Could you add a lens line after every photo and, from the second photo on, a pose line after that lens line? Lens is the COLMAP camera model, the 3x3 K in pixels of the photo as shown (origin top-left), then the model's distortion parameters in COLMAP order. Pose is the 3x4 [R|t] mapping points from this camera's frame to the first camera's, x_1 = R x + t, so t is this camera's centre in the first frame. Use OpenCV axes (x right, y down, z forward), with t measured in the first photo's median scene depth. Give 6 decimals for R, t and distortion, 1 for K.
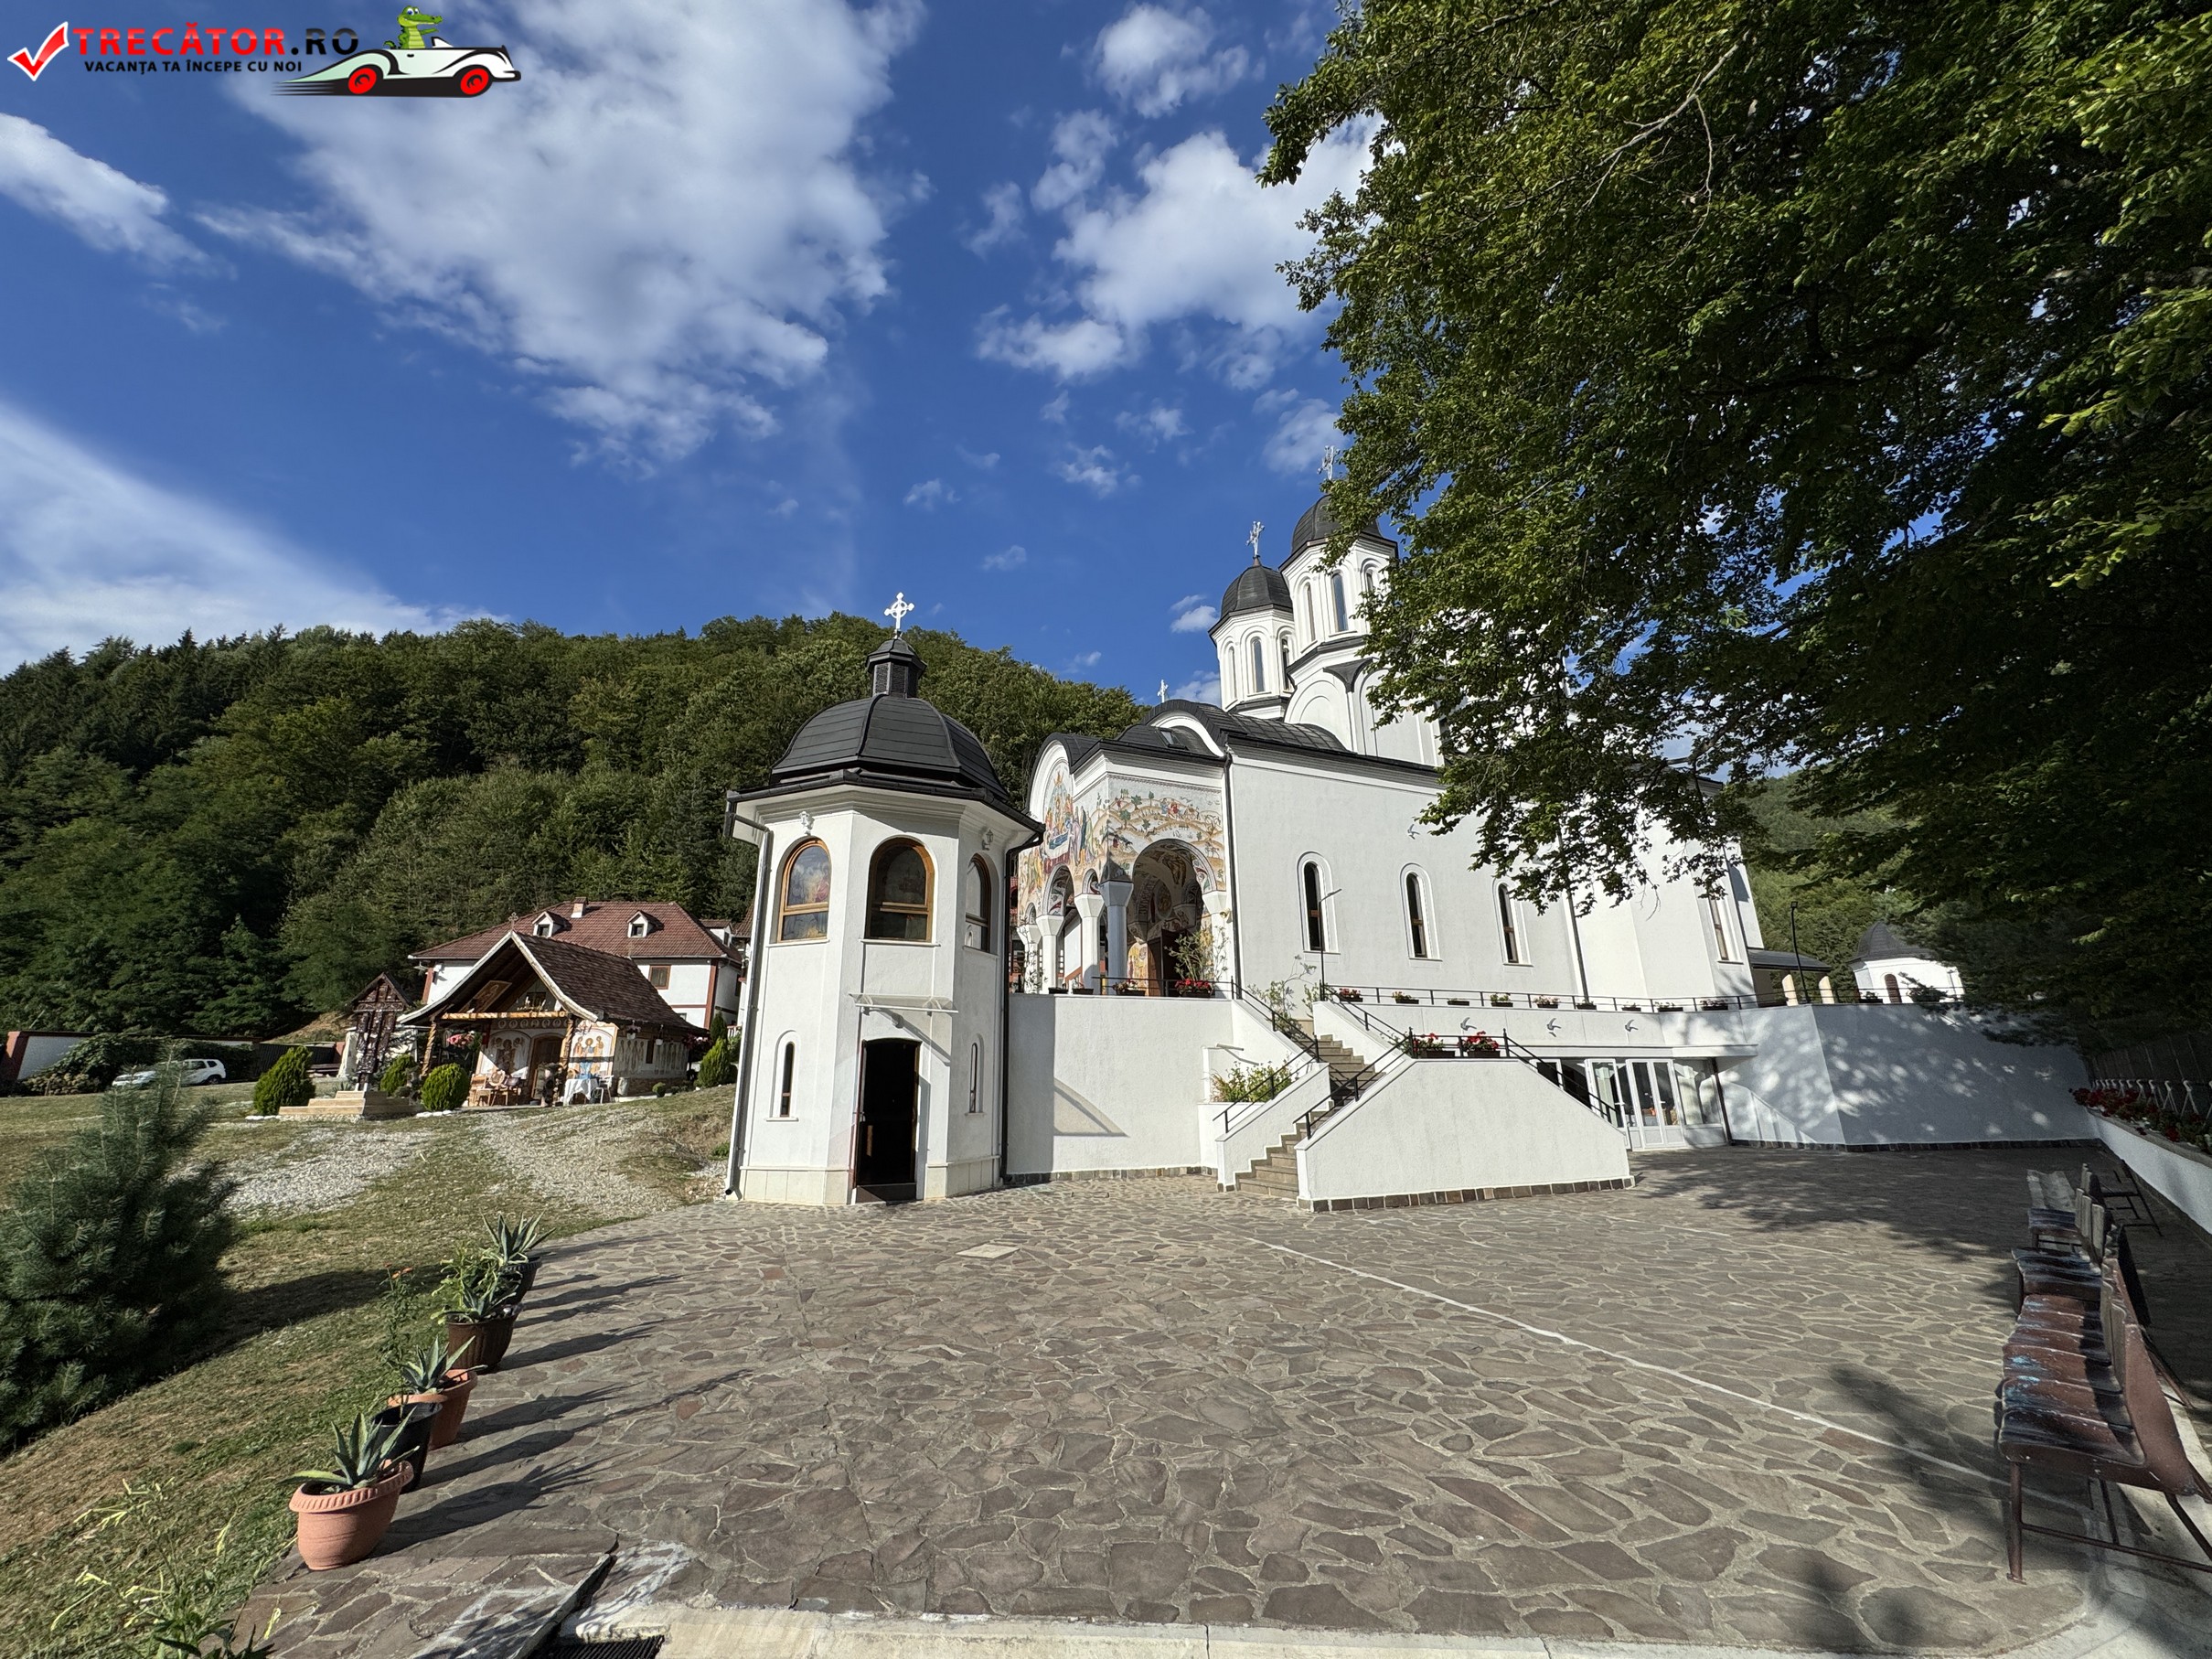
lens RADIAL K [[889.5, 0, 1107.7], [0, 889.5, 816.0], [0, 0, 1]] dist [-0.000808, -0.000227]
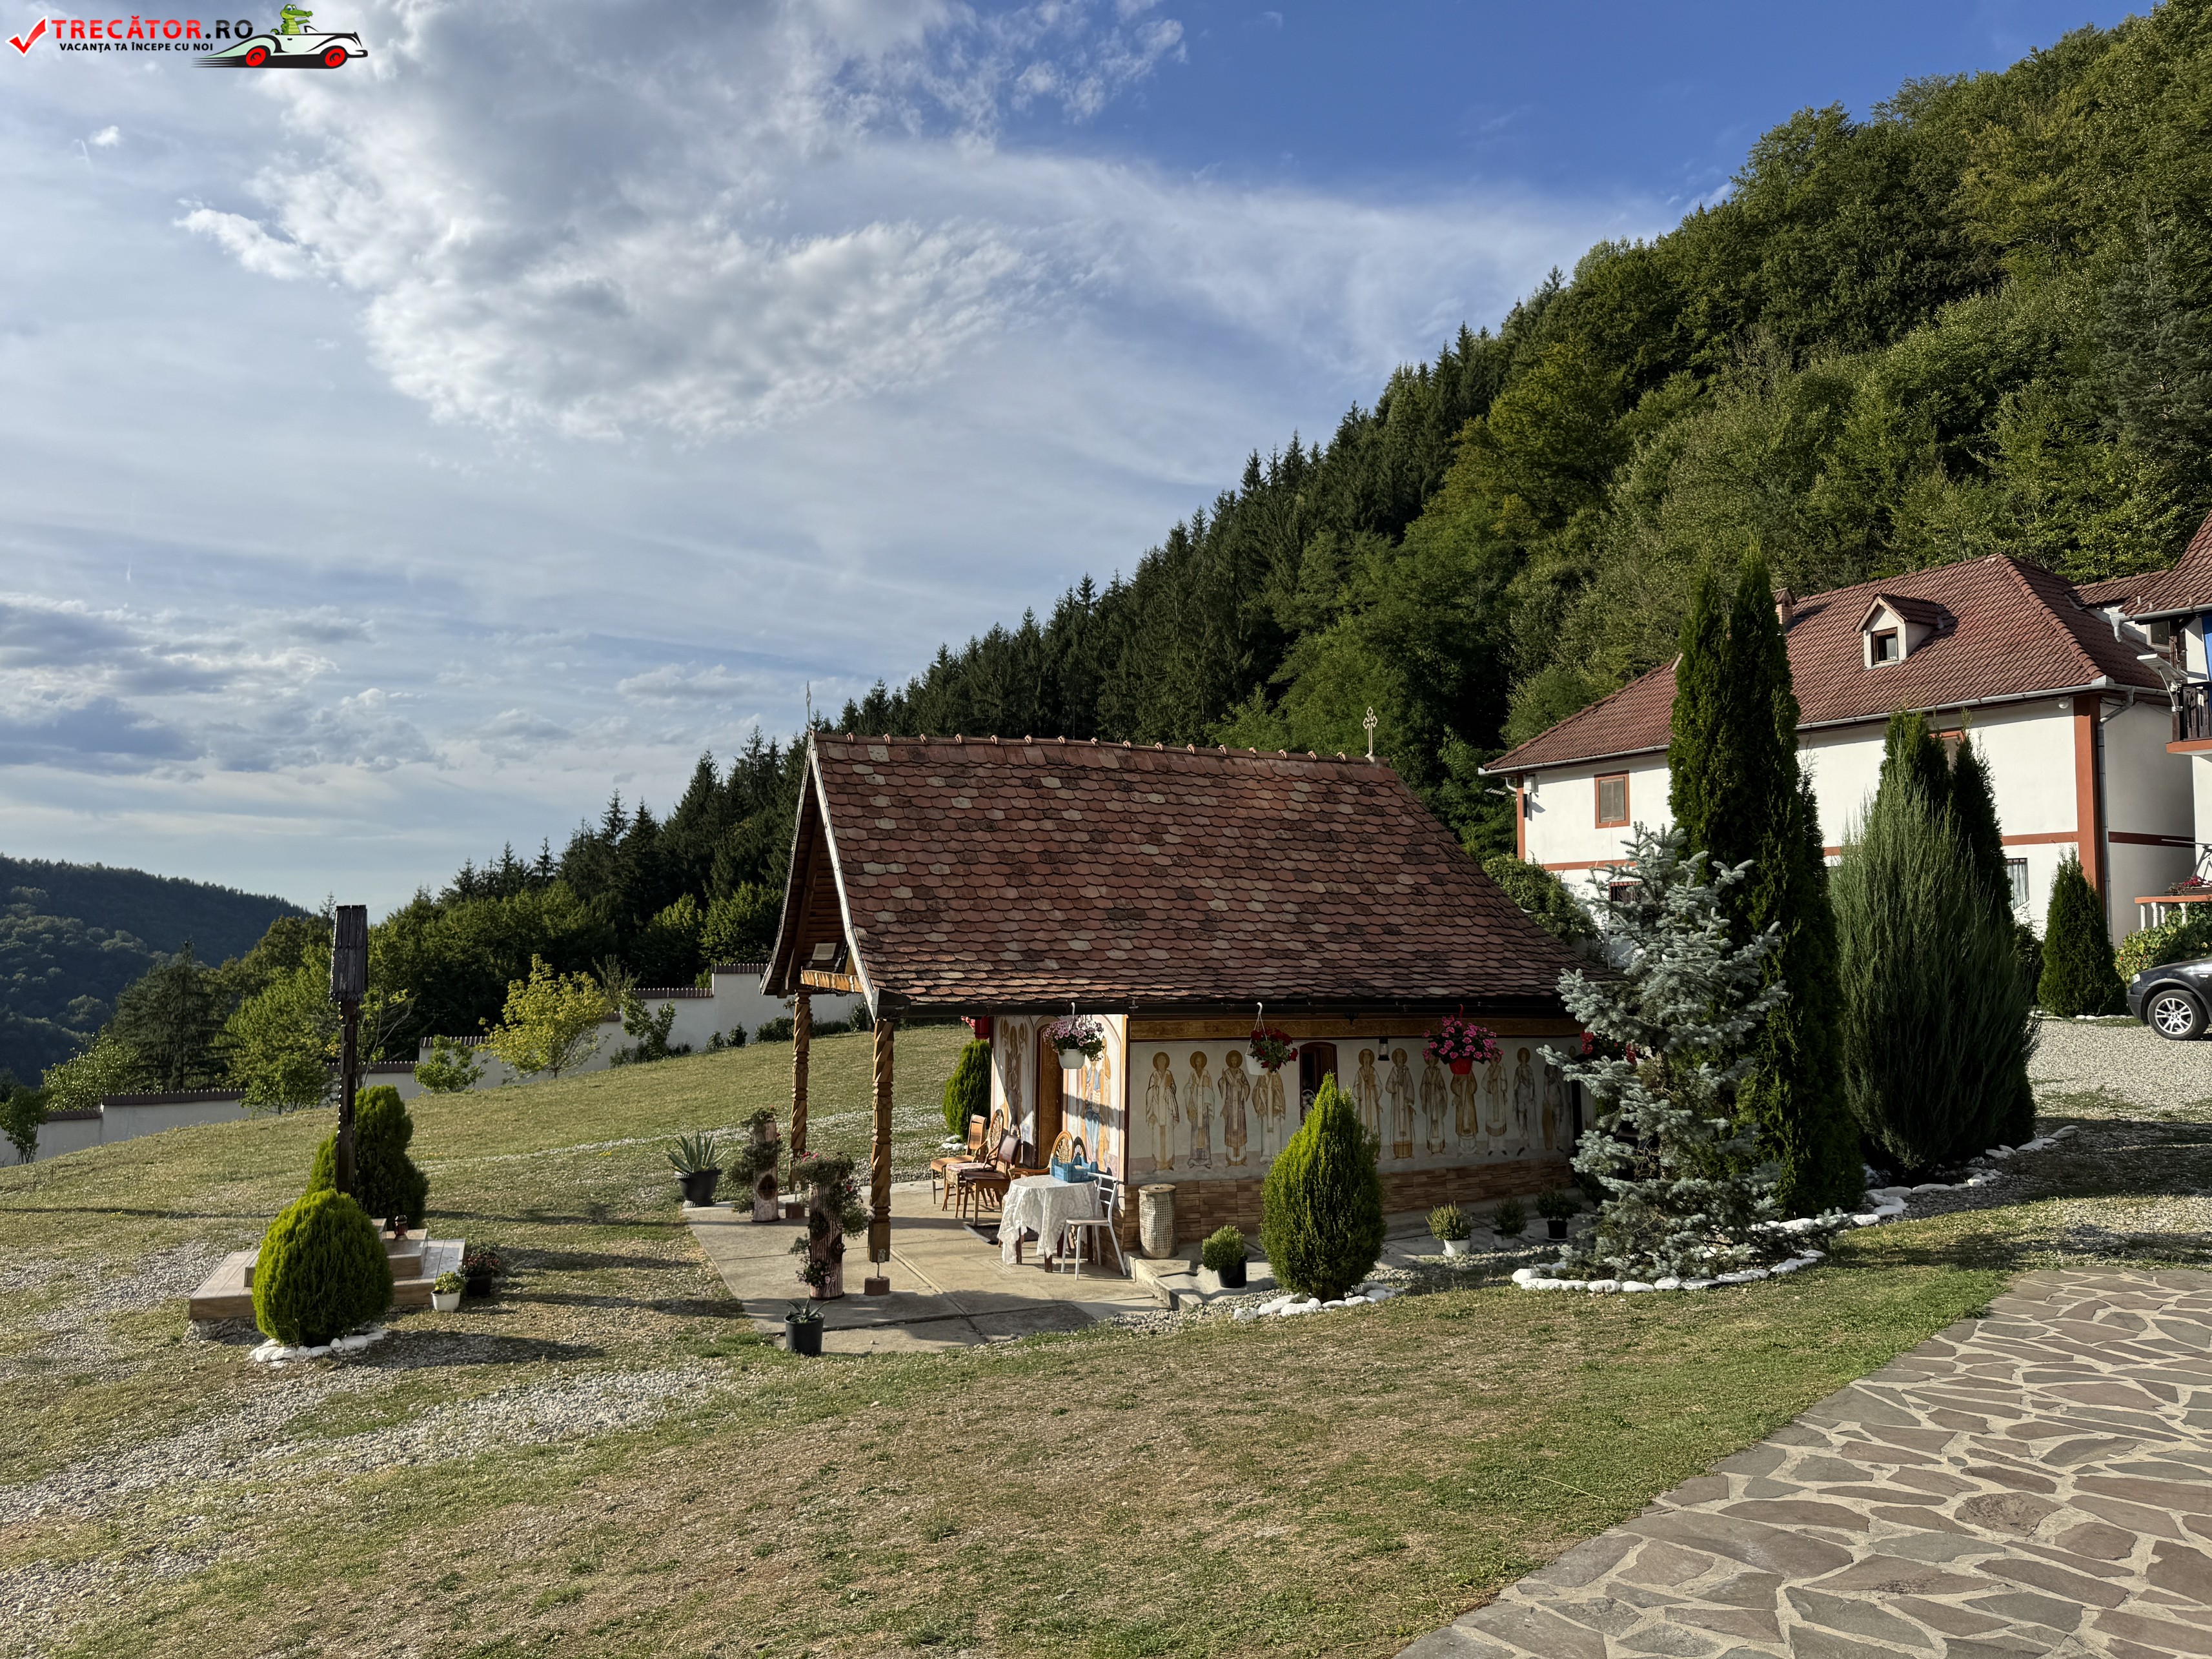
lens RADIAL K [[1557.2, 0, 1106.9], [0, 1557.2, 825.5], [0, 0, 1]] dist [0.082568, -0.110251]
pose [[0.389699, -0.052332, -0.919454, -0.073323], [0.260630, 0.963836, 0.055607, 0.132918], [0.883293, -0.261307, 0.389246, 0.725187]]
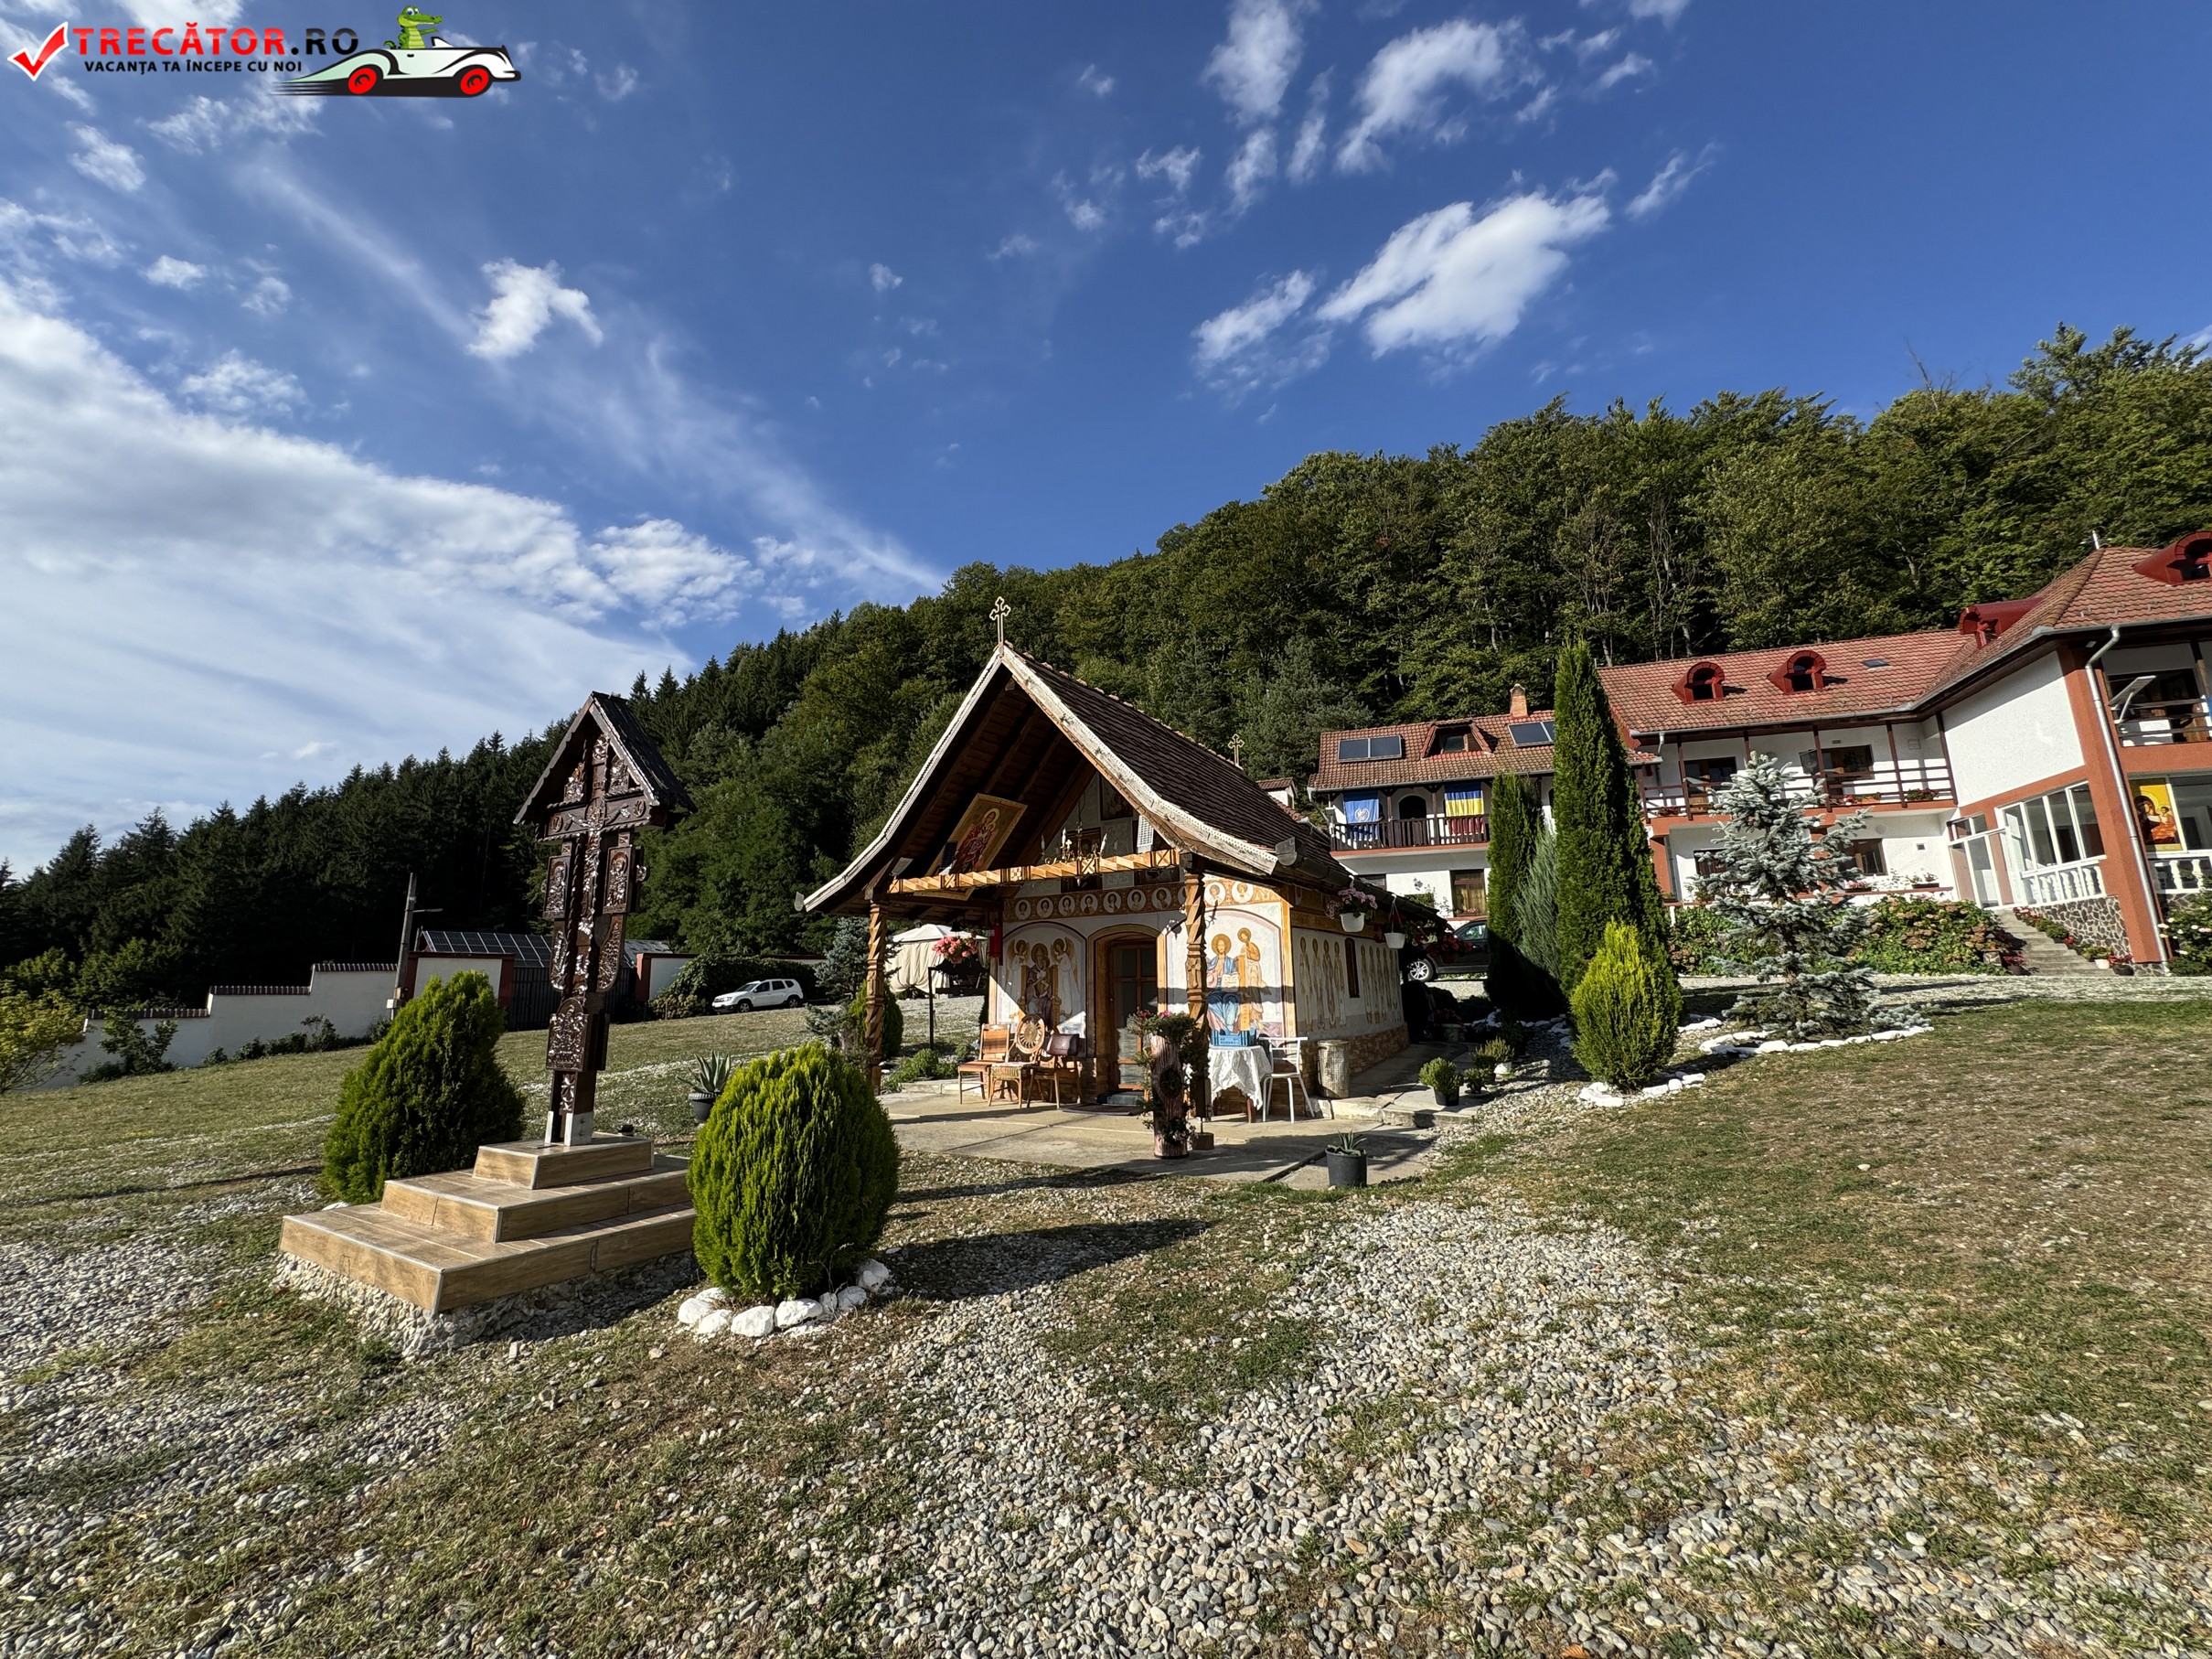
lens RADIAL K [[885.5, 0, 1107.8], [0, 885.5, 823.1], [0, 0, 1]] dist [0.001309, 0.000136]
pose [[0.868106, -0.092233, -0.487734, -0.390579], [0.143483, 0.987266, 0.068684, 0.152794], [0.475189, -0.129607, 0.870286, 0.588484]]
